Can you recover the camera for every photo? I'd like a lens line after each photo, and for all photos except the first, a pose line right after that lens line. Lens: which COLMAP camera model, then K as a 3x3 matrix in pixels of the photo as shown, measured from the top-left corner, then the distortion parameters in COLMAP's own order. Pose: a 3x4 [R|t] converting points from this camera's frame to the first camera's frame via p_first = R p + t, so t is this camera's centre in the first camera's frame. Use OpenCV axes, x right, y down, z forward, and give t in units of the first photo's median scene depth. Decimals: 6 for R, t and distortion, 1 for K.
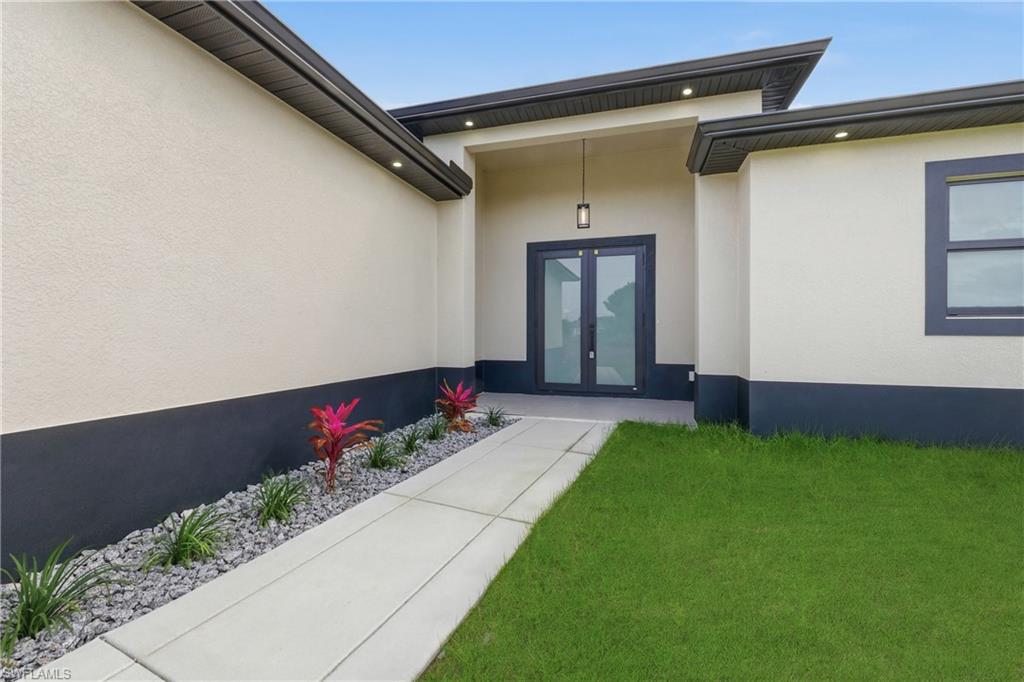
lens RADIAL K [[427.7, 0, 497.3], [0, 427.7, 337.8], [0, 0, 1]] dist [0.000829, -0.001380]
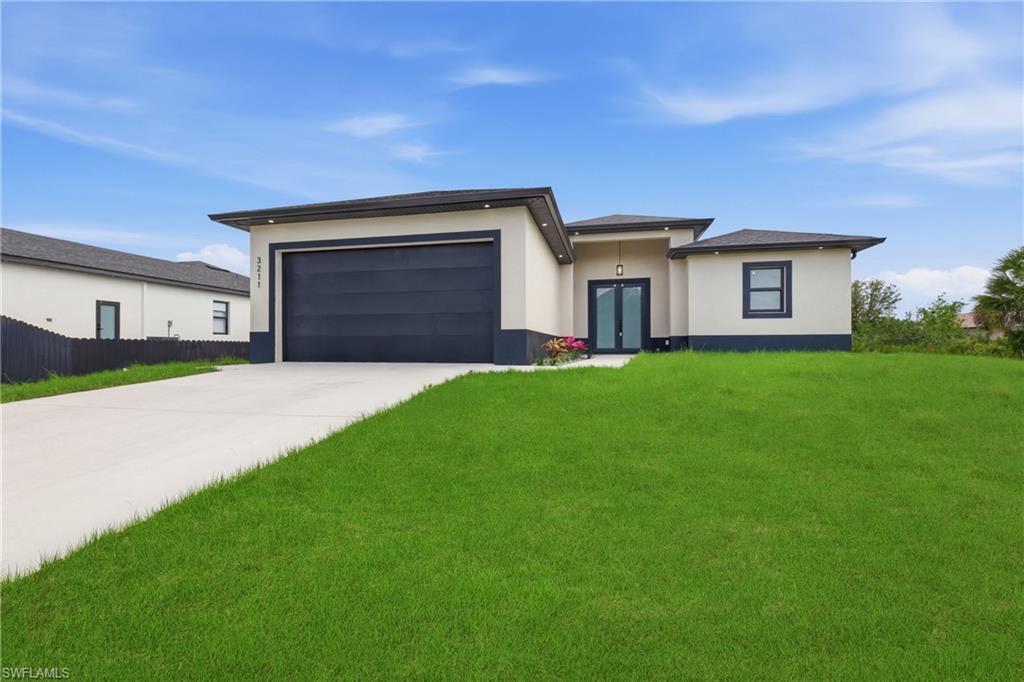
lens RADIAL K [[427.7, 0, 506.2], [0, 427.7, 337.0], [0, 0, 1]] dist [0.000829, -0.001380]
pose [[0.994995, -0.001775, 0.099913, -0.607649], [0.004751, 0.999552, -0.029558, 0.126184], [-0.099815, 0.029885, 0.994557, -1.139718]]
